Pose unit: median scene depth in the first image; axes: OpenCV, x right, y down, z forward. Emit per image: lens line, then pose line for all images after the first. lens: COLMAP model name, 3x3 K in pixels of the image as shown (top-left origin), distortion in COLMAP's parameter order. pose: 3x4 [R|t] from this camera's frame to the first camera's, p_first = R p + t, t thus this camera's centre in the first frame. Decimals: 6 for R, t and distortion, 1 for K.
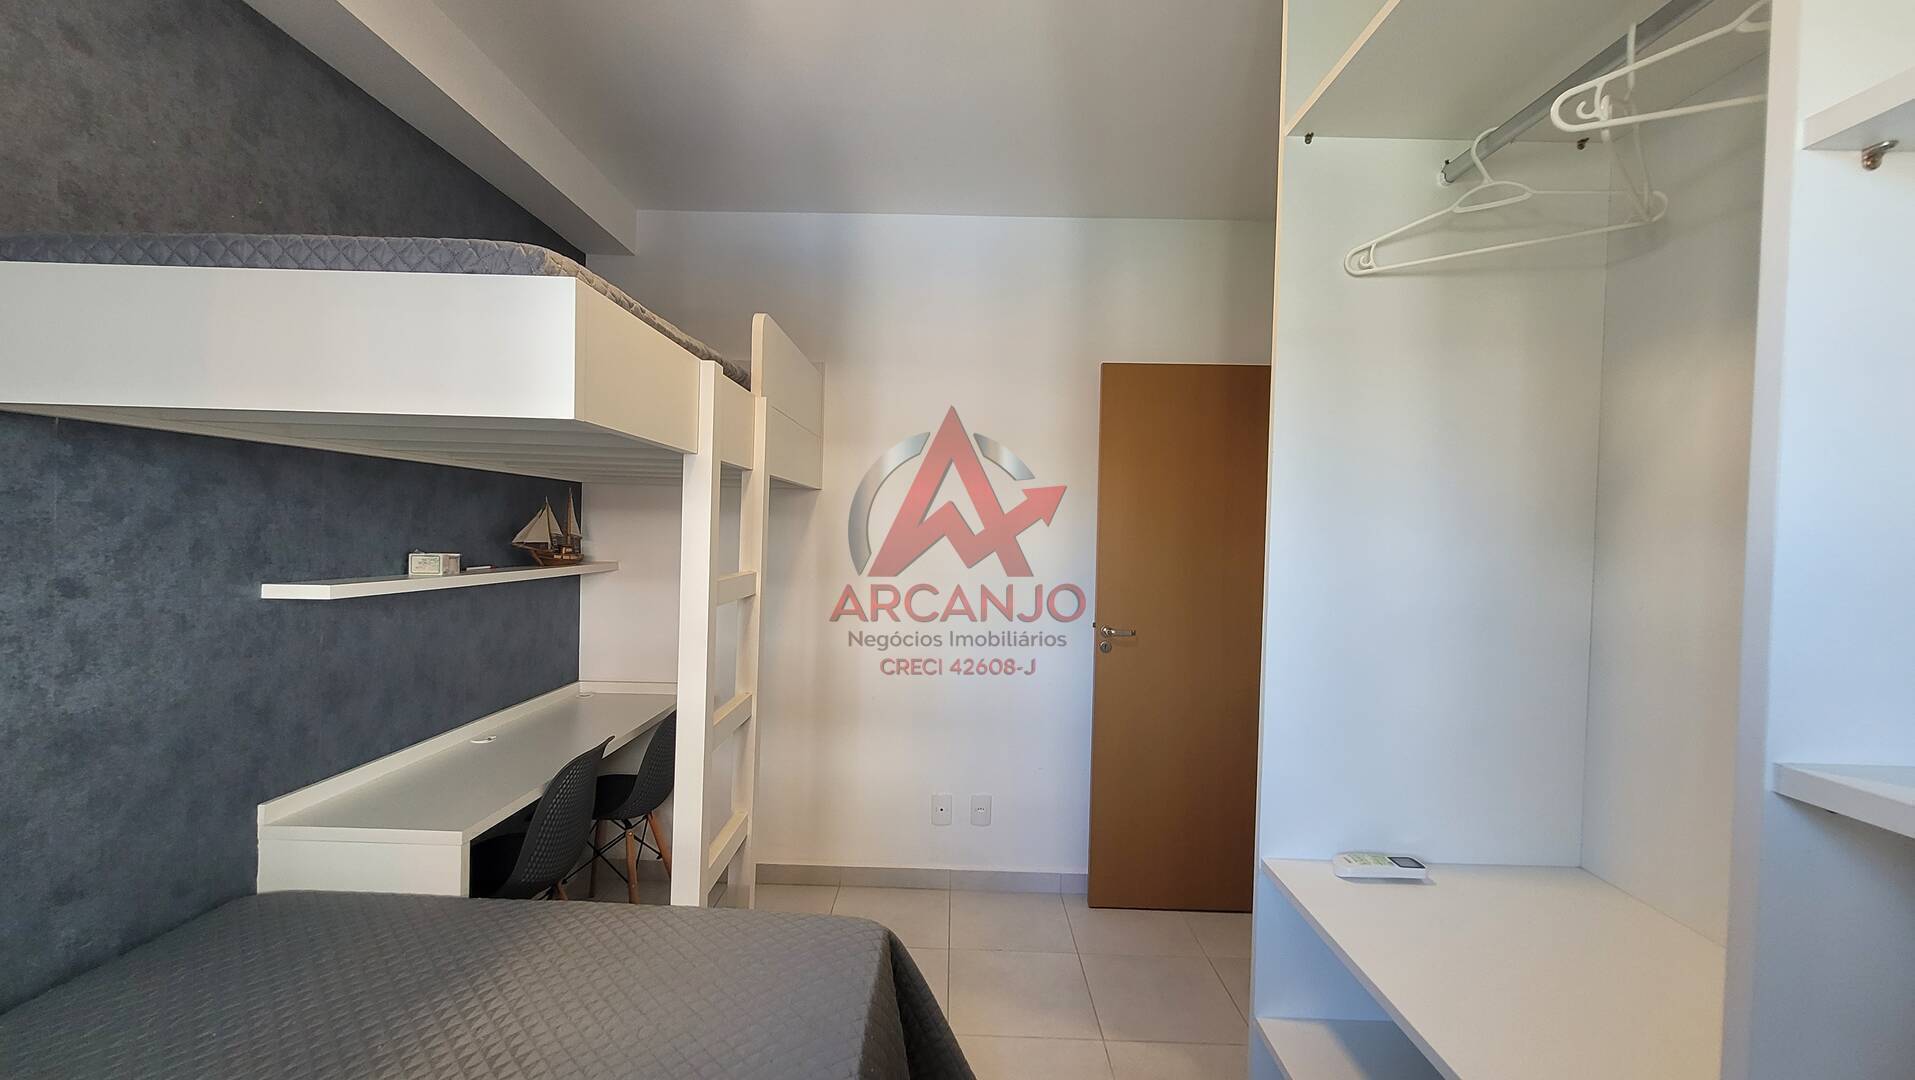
lens RADIAL K [[759.3, 0, 948.8], [0, 759.3, 548.1], [0, 0, 1]] dist [0.001071, -0.000187]
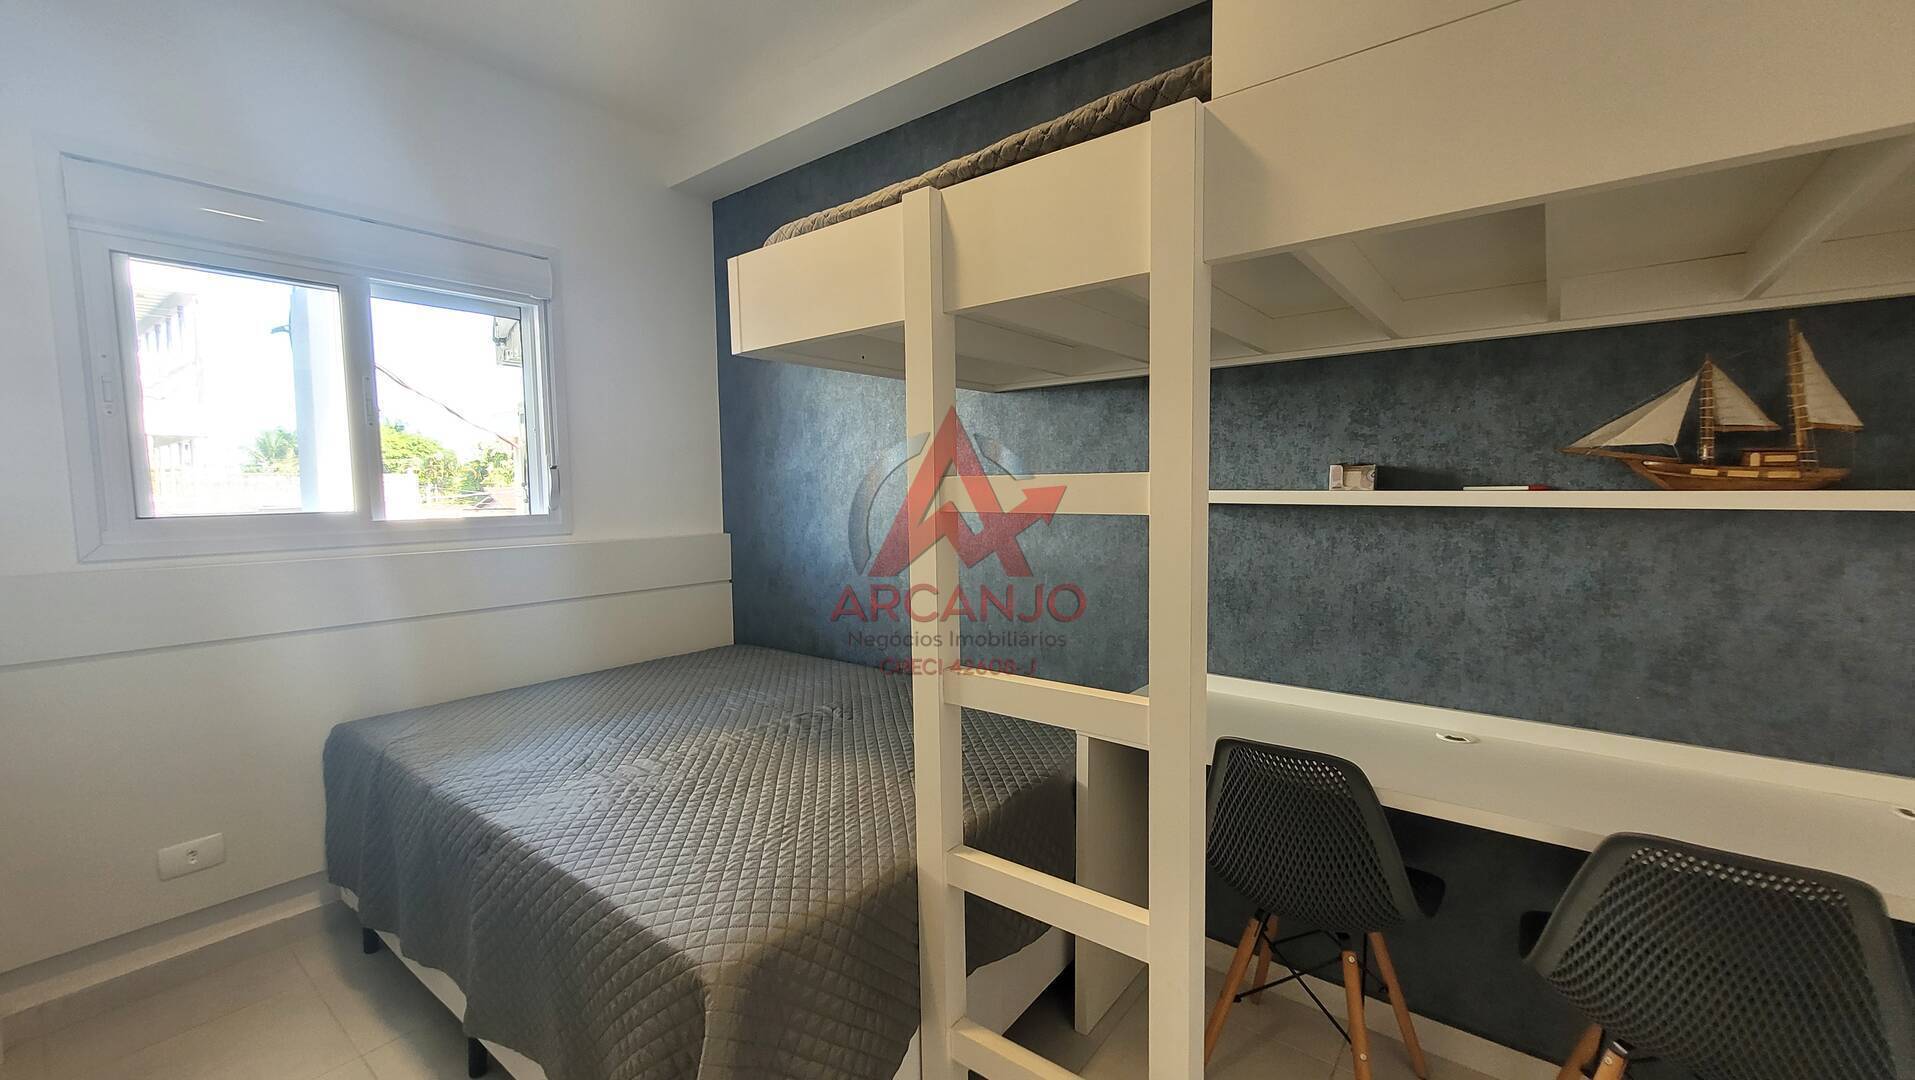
lens RADIAL K [[759.3, 0, 948.8], [0, 759.3, 548.1], [0, 0, 1]] dist [0.001071, -0.000187]
pose [[-0.615814, 0.043904, -0.786667, 0.238979], [-0.024683, 0.996881, 0.074958, 0.047650], [0.787505, 0.065577, -0.612810, 1.230994]]
